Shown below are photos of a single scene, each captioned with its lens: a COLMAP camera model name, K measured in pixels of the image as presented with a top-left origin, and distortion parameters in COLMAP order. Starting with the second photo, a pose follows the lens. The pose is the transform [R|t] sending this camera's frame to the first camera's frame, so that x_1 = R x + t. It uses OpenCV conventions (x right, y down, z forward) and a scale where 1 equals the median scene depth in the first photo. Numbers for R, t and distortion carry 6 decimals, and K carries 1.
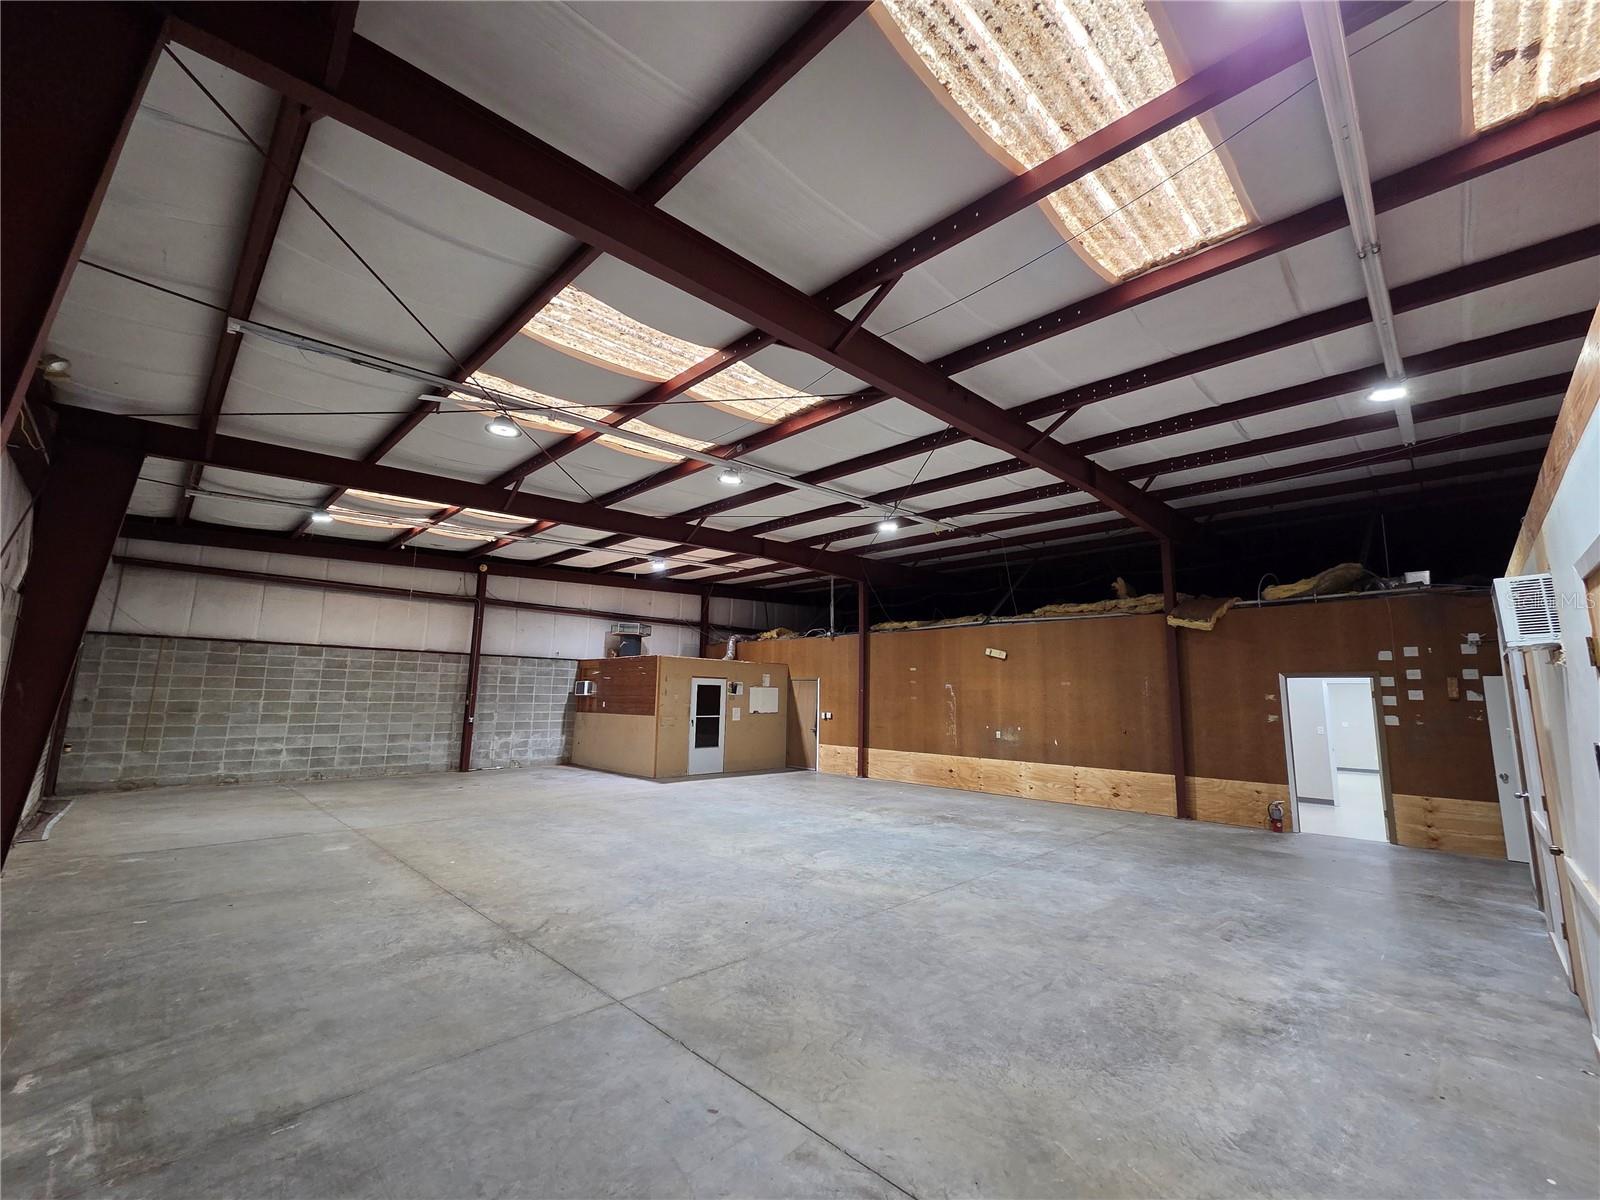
lens RADIAL K [[657.5, 0, 796.5], [0, 657.5, 599.8], [0, 0, 1]] dist [-0.003095, 0.001051]
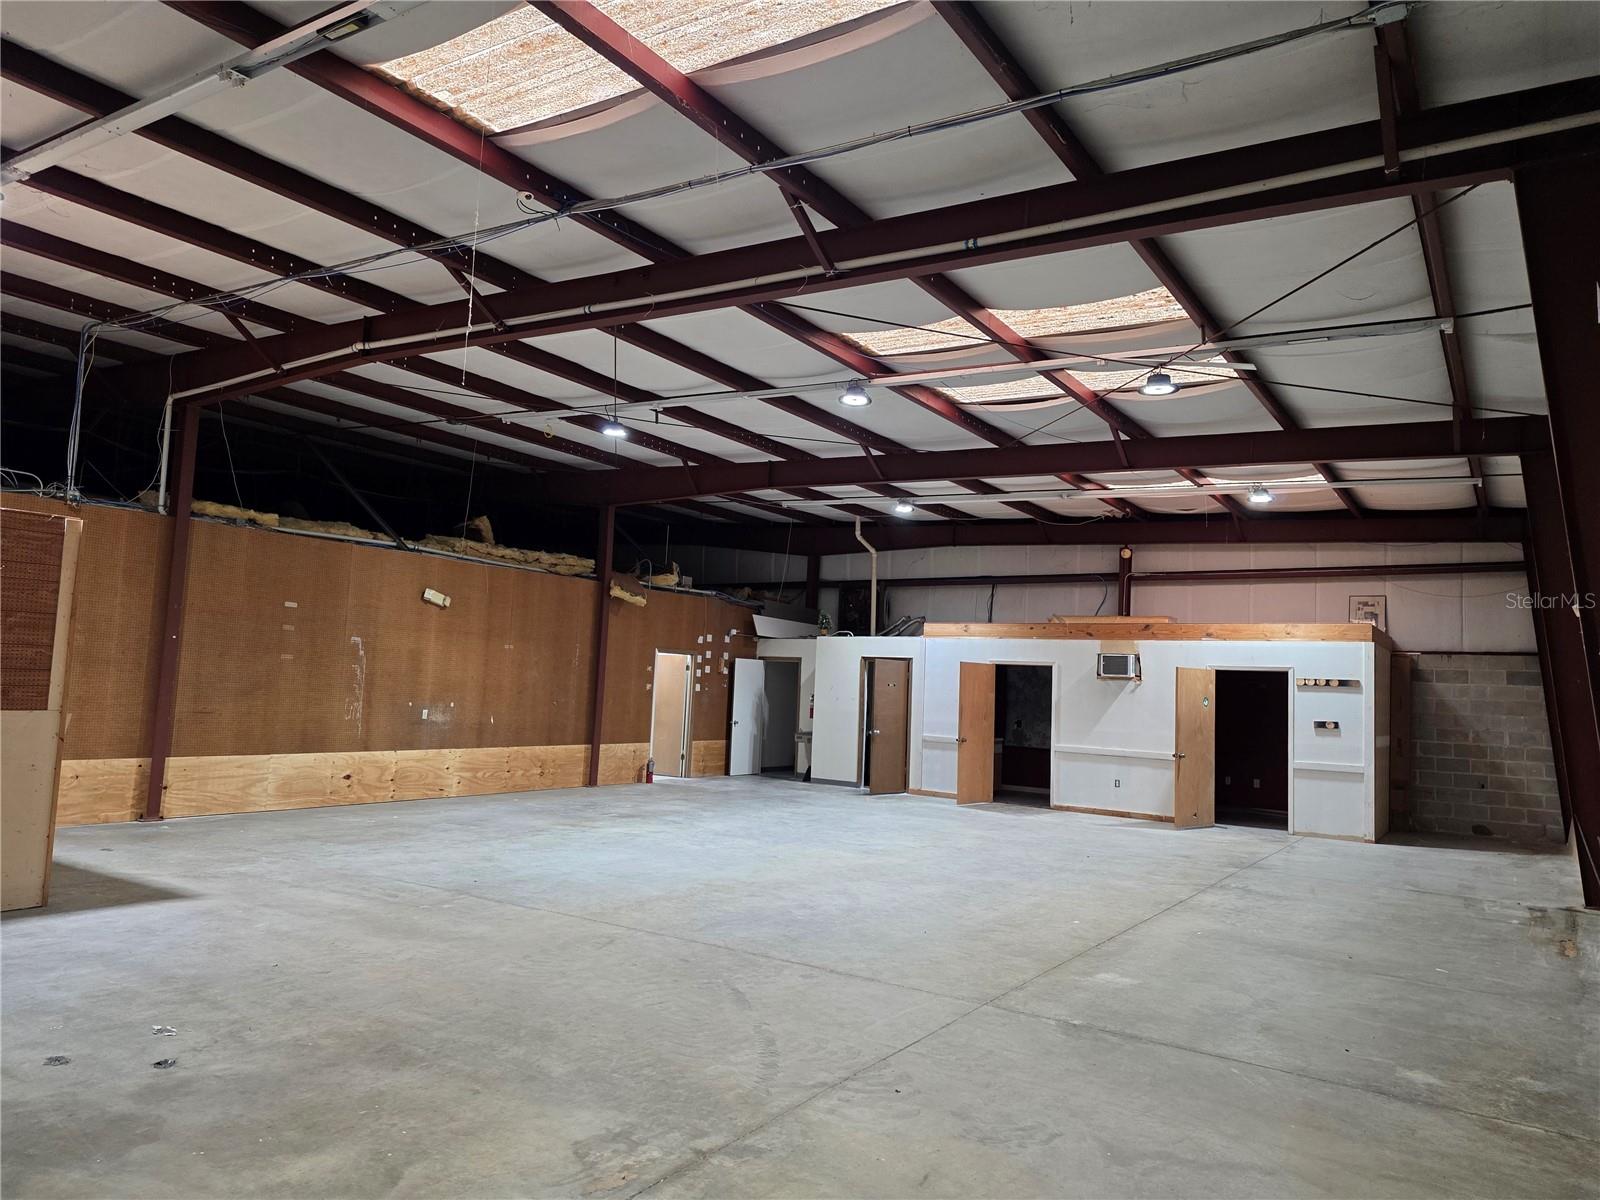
lens RADIAL K [[1072.6, 0, 792.1], [0, 1072.6, 600.4], [0, 0, 1]] dist [0.052688, -0.041015]
pose [[-0.195560, 0.052329, 0.979295, -1.110457], [-0.189177, 0.977807, -0.090027, 0.146513], [-0.962272, -0.202866, -0.181321, 1.074031]]
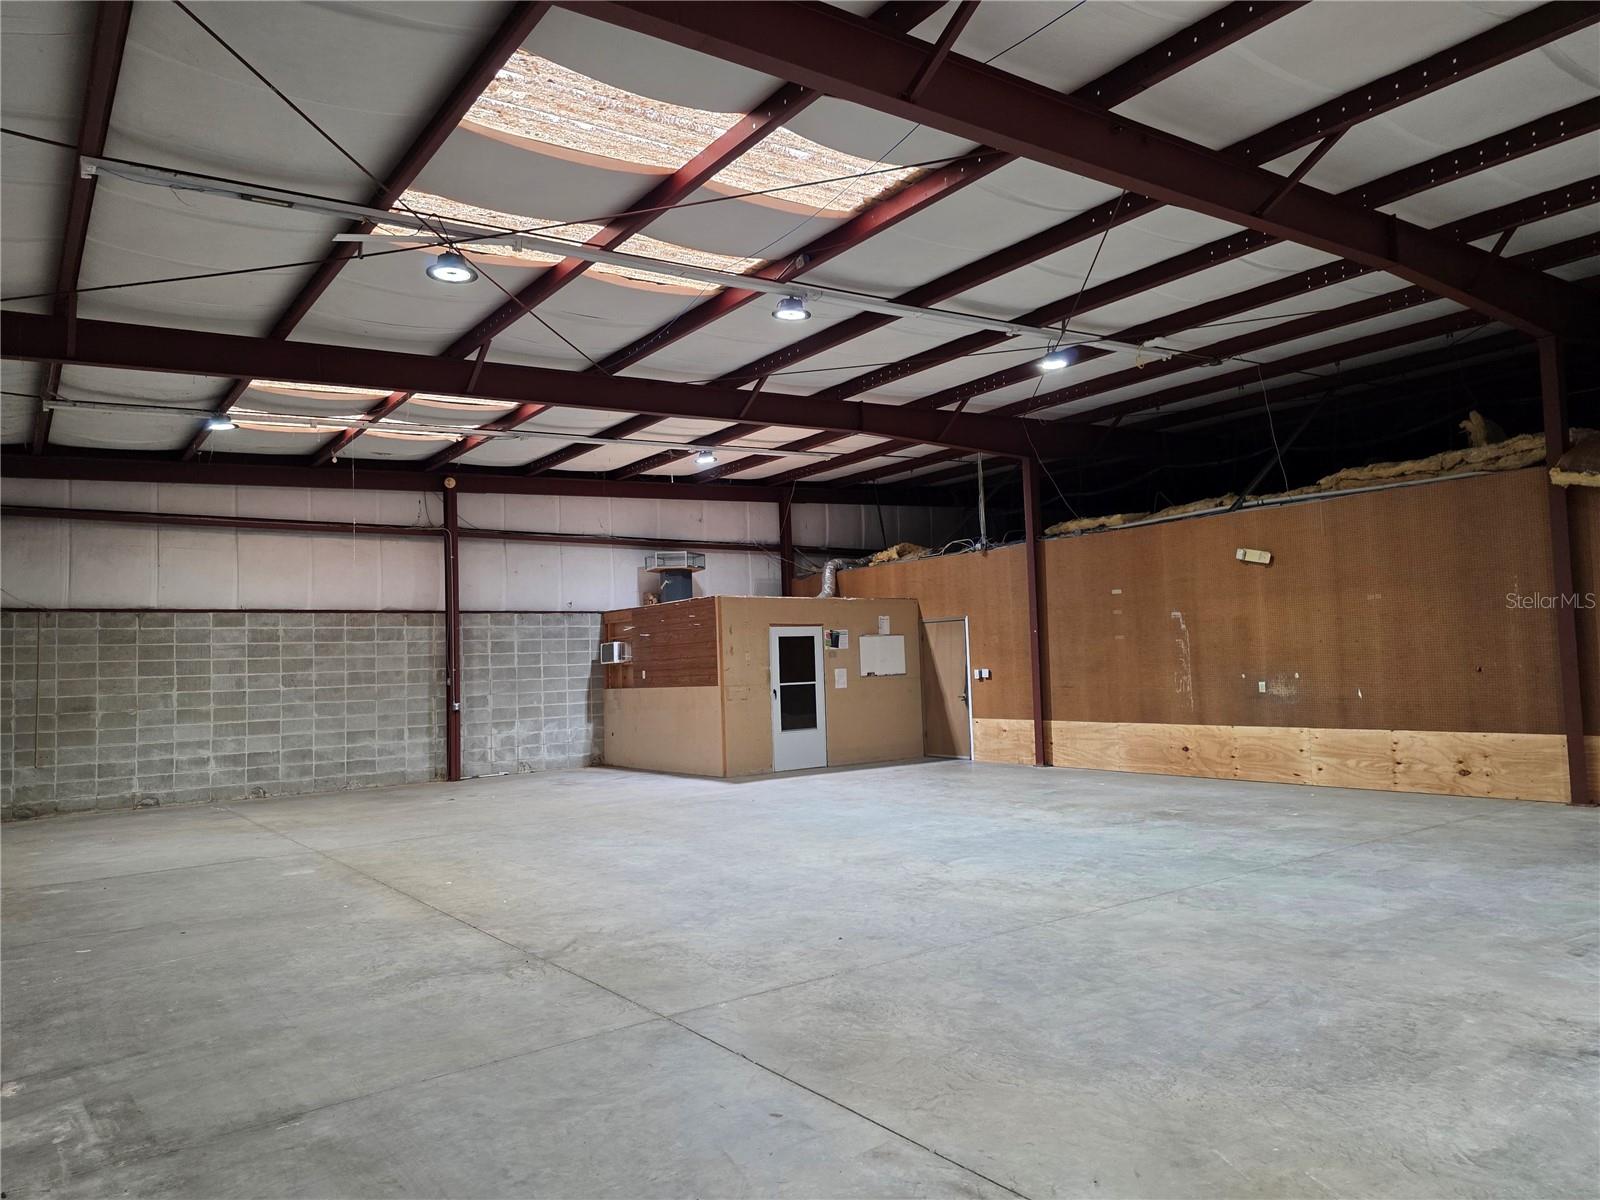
lens RADIAL K [[1072.6, 0, 794.5], [0, 1072.6, 610.3], [0, 0, 1]] dist [0.052688, -0.041015]
pose [[0.987059, -0.061445, -0.148117, 0.036241], [0.075203, 0.993175, 0.089149, 0.012625], [0.141628, -0.099134, 0.984944, -0.068543]]
